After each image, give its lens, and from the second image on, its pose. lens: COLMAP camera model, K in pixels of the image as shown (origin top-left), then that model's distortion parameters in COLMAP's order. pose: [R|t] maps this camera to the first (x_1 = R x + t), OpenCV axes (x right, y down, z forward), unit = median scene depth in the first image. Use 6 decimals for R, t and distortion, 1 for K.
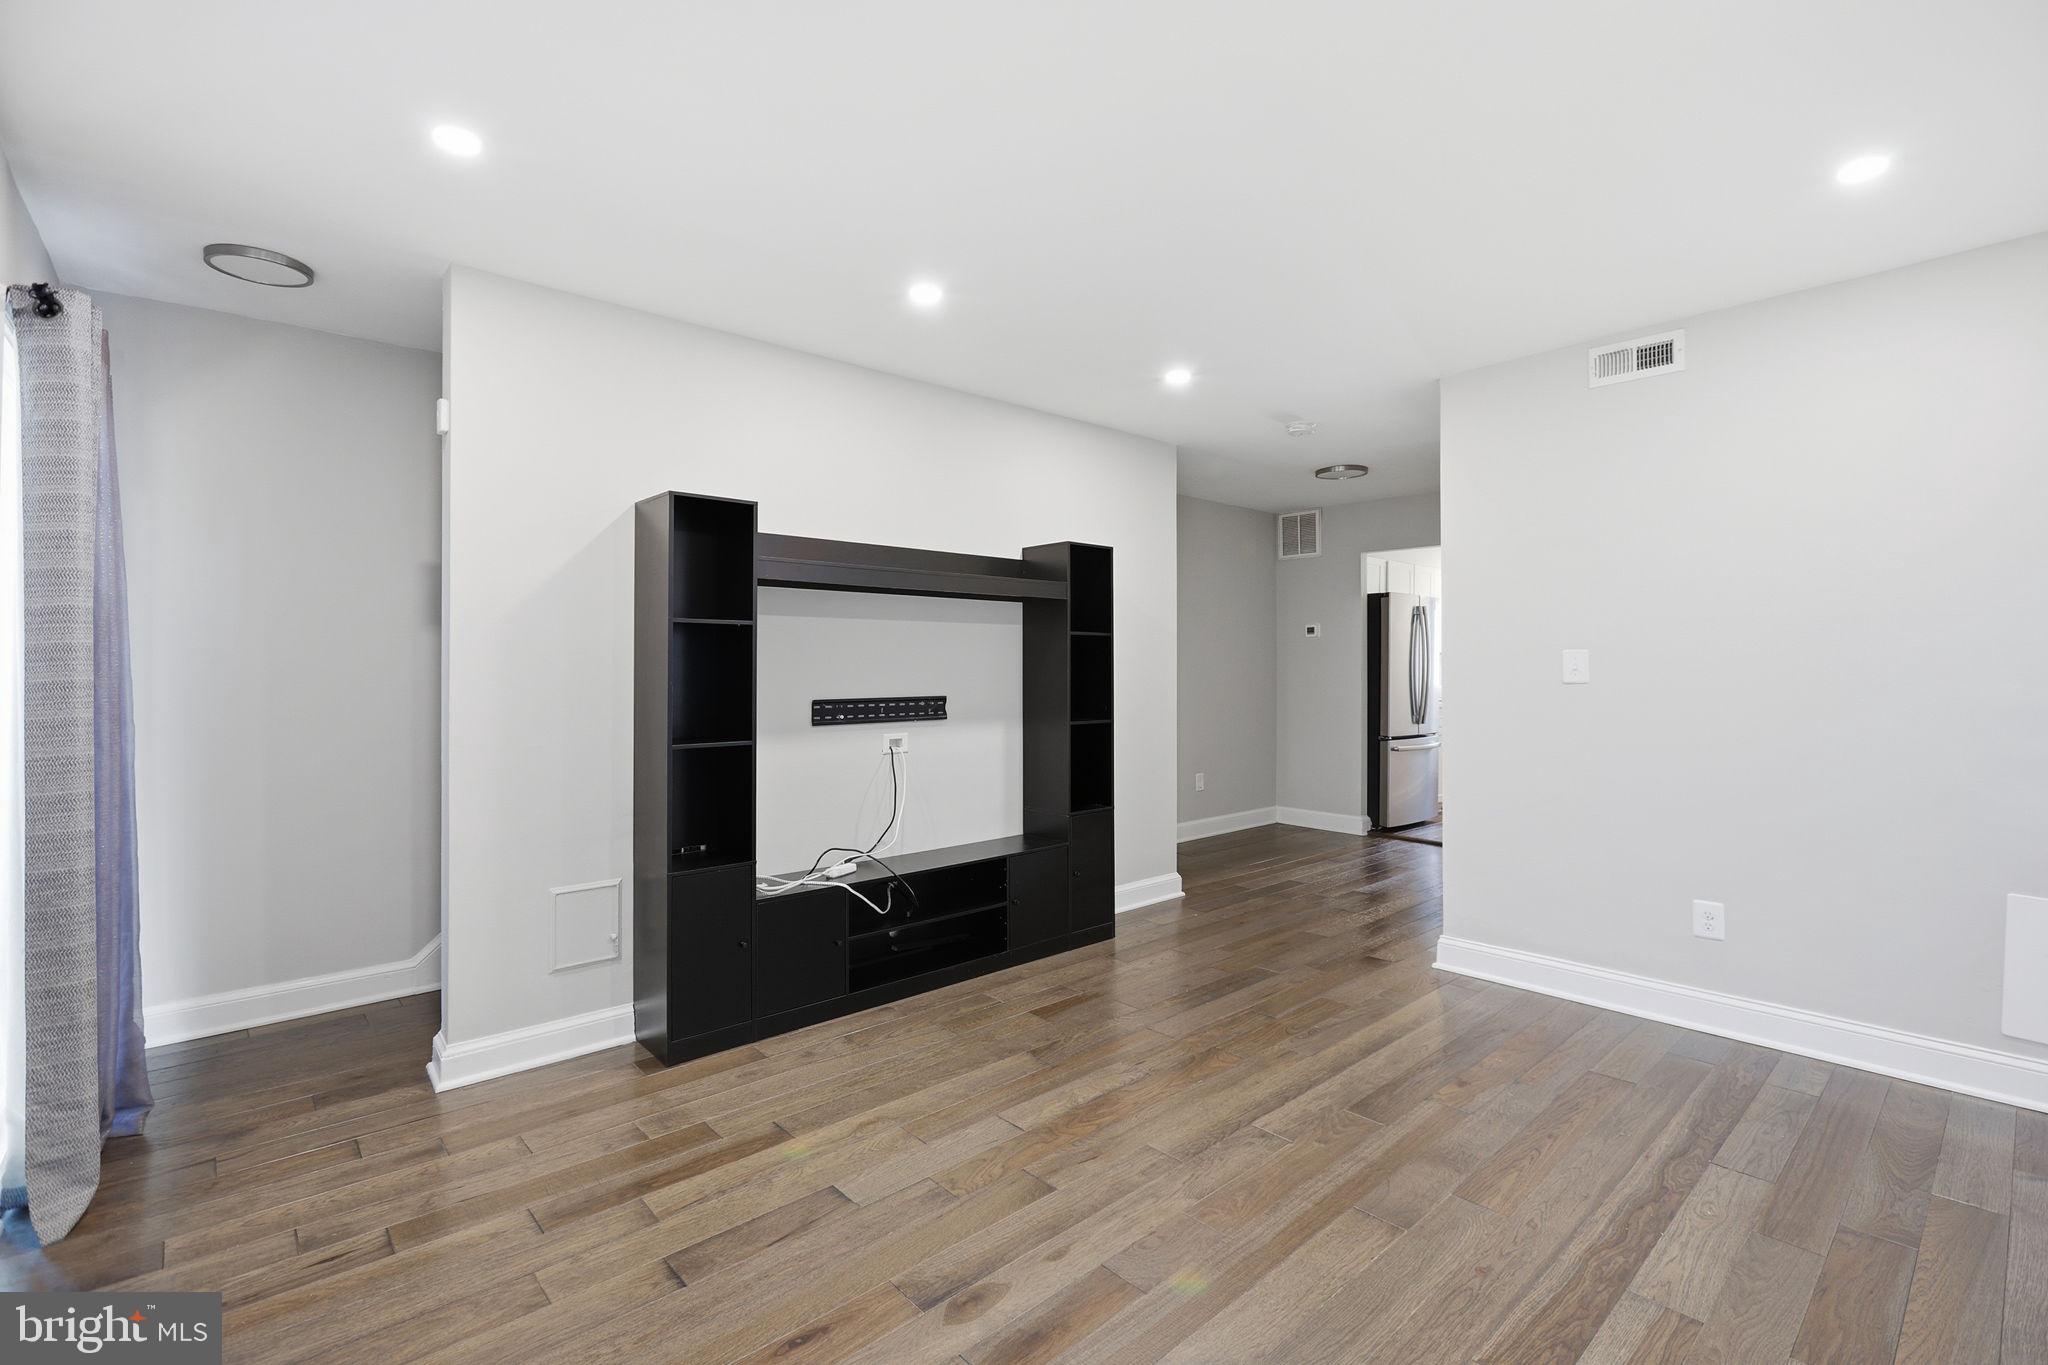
lens RADIAL K [[944.2, 0, 1036.8], [0, 944.2, 670.9], [0, 0, 1]] dist [-0.004092, 0.000276]
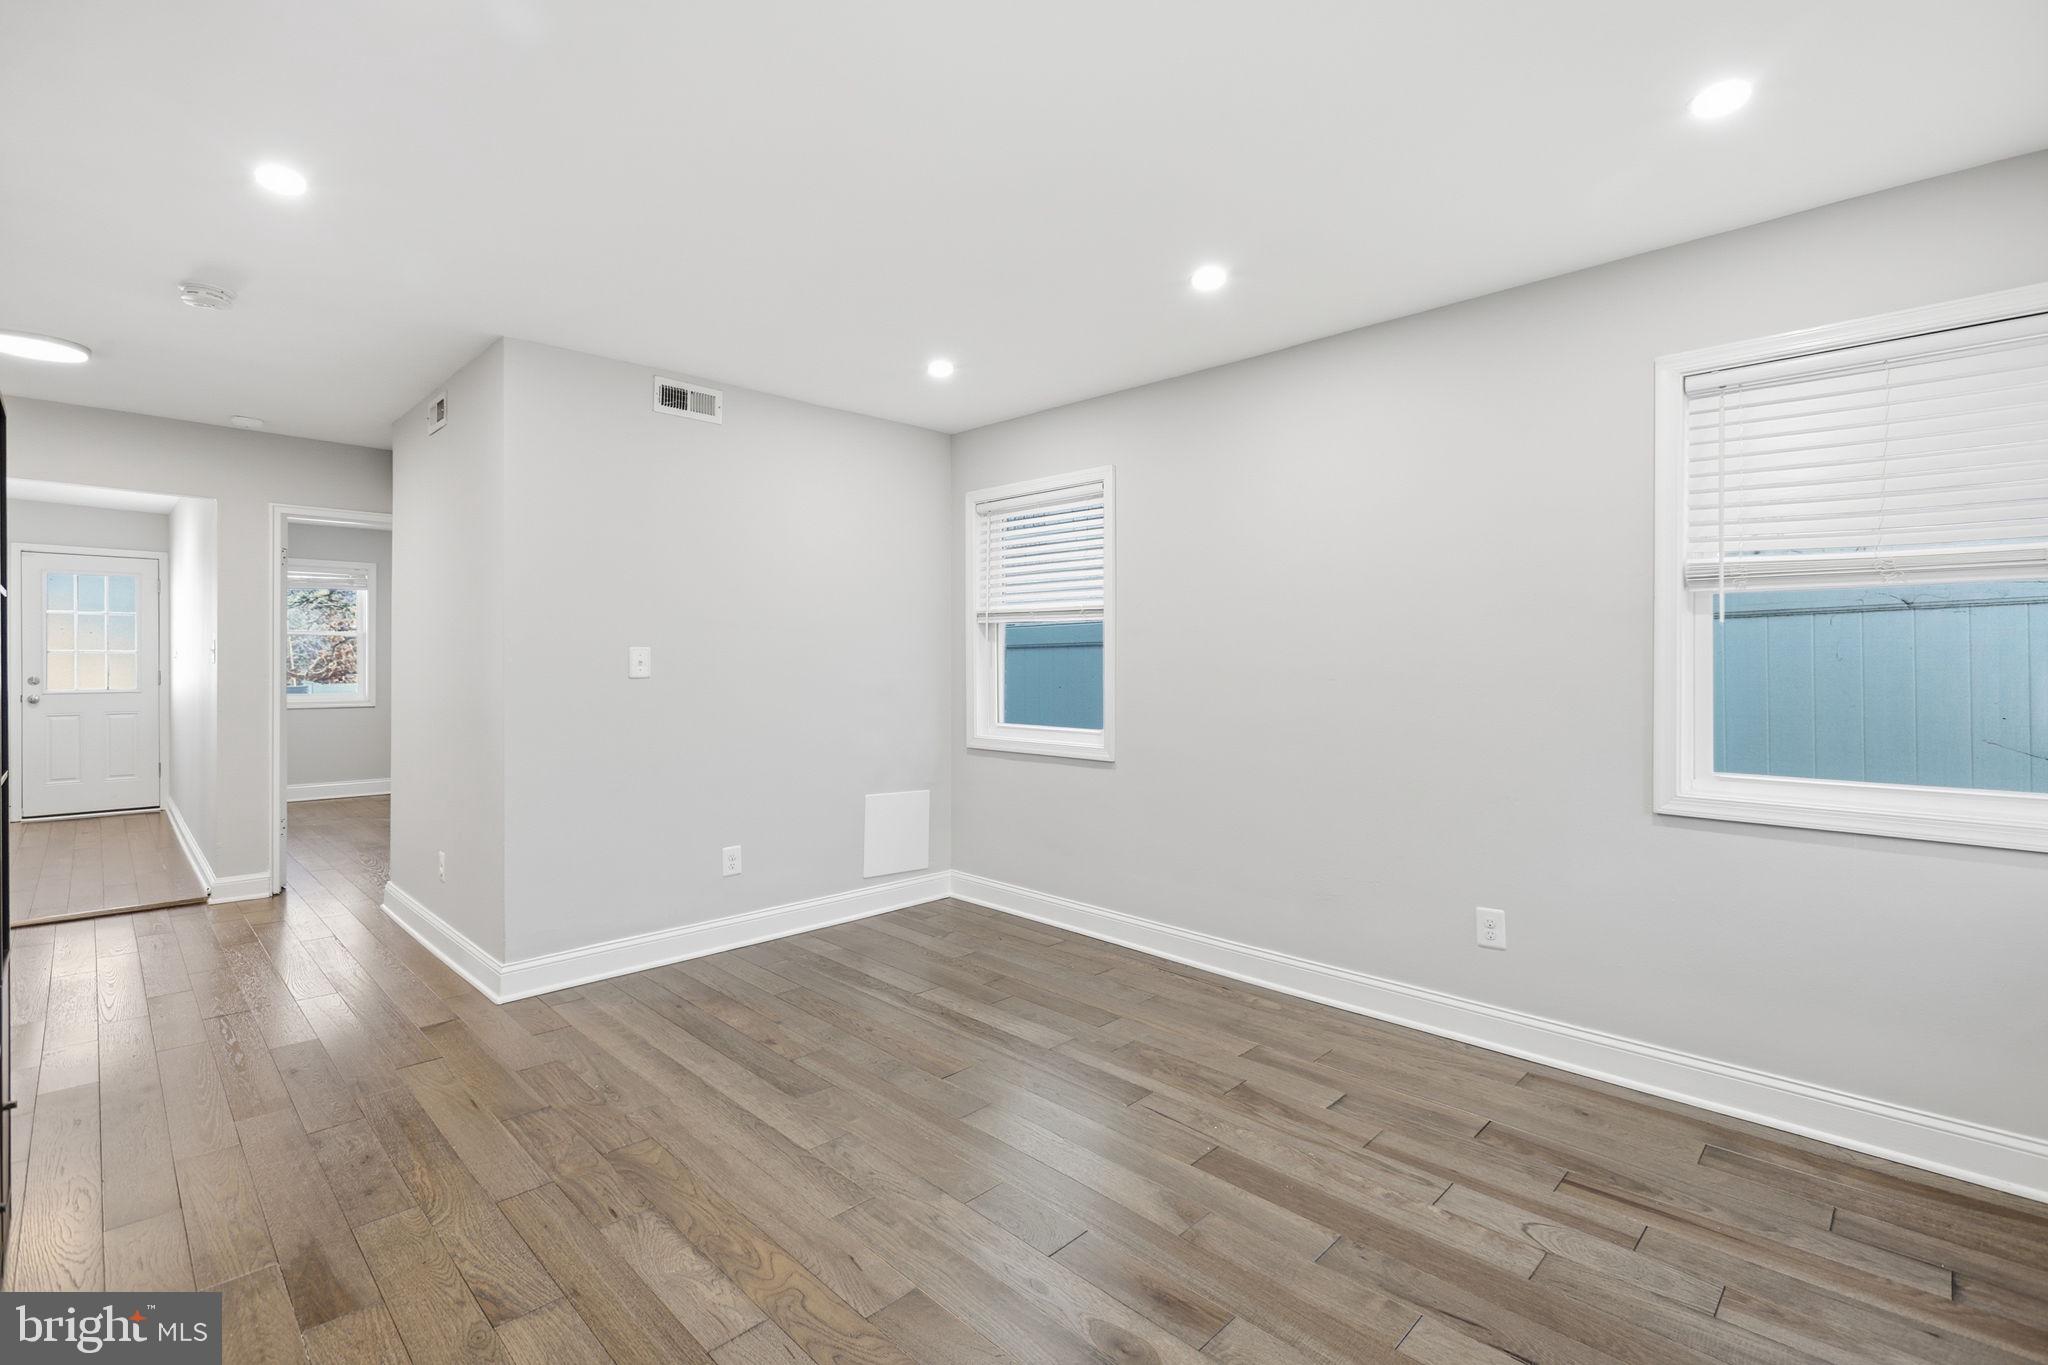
lens RADIAL K [[944.2, 0, 1014.3], [0, 944.2, 673.0], [0, 0, 1]] dist [-0.004092, 0.000276]
pose [[-0.053151, -0.013449, 0.998496, -0.629580], [0.004424, 0.999896, 0.013704, -0.007426], [-0.998577, 0.005145, -0.053086, 0.736035]]
